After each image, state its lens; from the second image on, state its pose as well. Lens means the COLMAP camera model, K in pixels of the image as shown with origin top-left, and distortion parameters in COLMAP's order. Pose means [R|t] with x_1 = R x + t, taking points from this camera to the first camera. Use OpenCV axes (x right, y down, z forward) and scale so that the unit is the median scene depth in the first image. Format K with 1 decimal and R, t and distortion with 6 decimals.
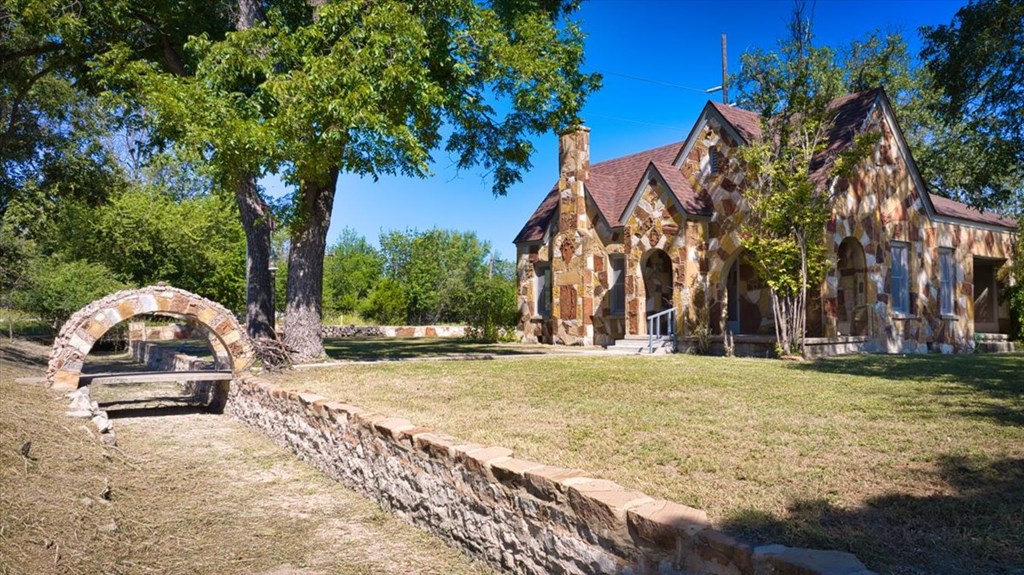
lens RADIAL K [[723.2, 0, 511.3], [0, 723.2, 284.5], [0, 0, 1]] dist [0.001996, -0.033113]
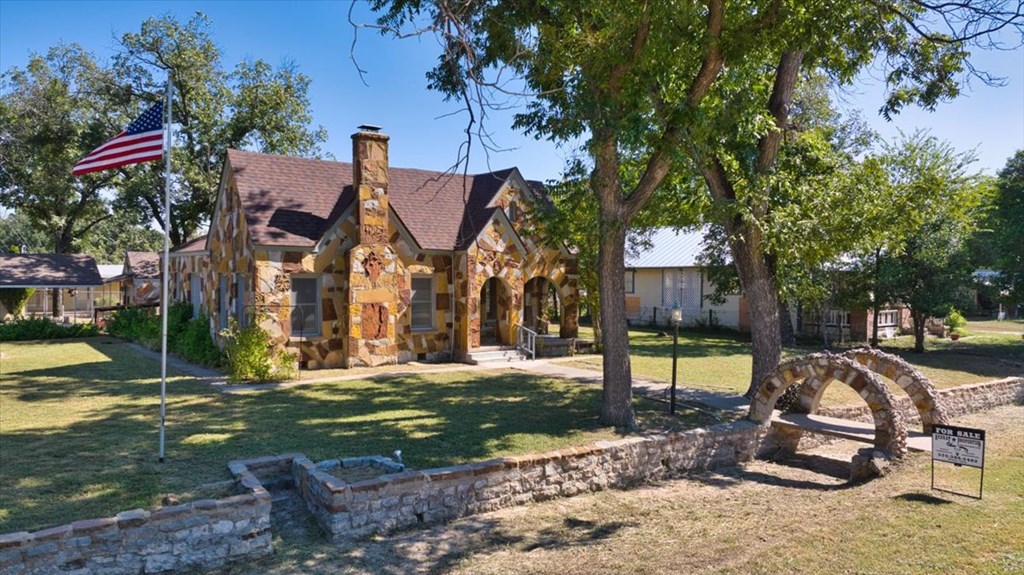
lens RADIAL K [[723.2, 0, 511.6], [0, 723.2, 286.3], [0, 0, 1]] dist [0.001996, -0.033113]
pose [[-0.030198, -0.019502, 0.999354, -0.996046], [-0.055506, 0.998300, 0.017804, -0.054353], [-0.998002, -0.054933, -0.031229, 0.973501]]
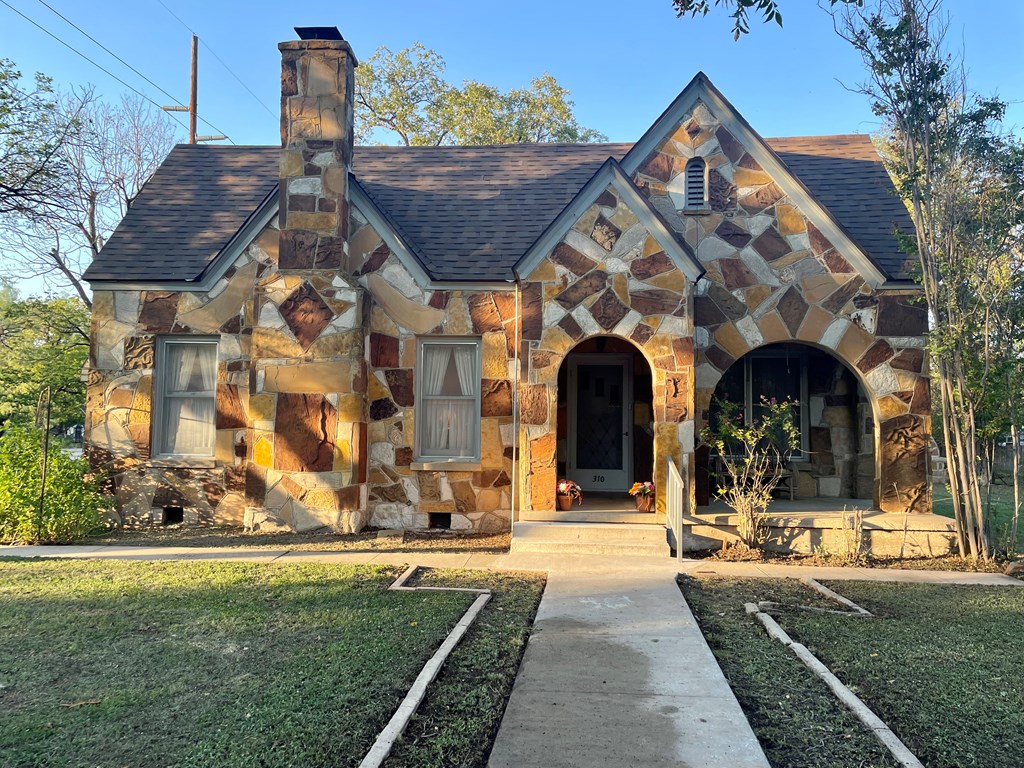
lens RADIAL K [[775.1, 0, 515.7], [0, 775.1, 382.4], [0, 0, 1]] dist [0.054808, 0.001259]
pose [[0.635711, 0.046443, 0.770529, -0.236918], [-0.051132, 0.998530, -0.018000, -0.004620], [-0.770232, -0.027956, 0.637151, 0.683742]]
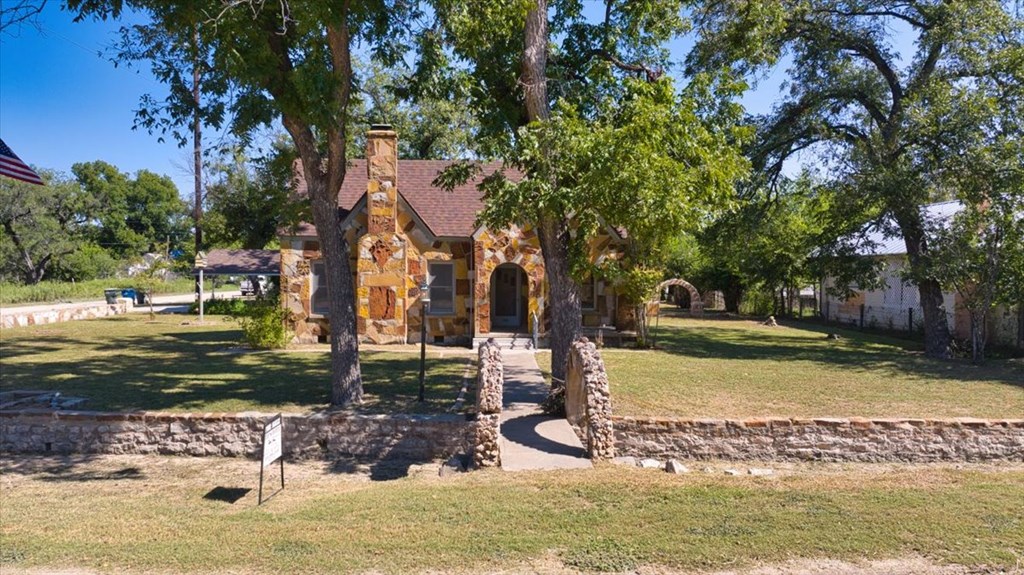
lens RADIAL K [[723.2, 0, 514.0], [0, 723.2, 285.8], [0, 0, 1]] dist [0.001996, -0.033113]
pose [[0.525184, -0.018792, 0.850781, -0.803629], [-0.046351, 0.997640, 0.050649, -0.070032], [-0.849725, -0.066035, 0.523074, 0.340603]]
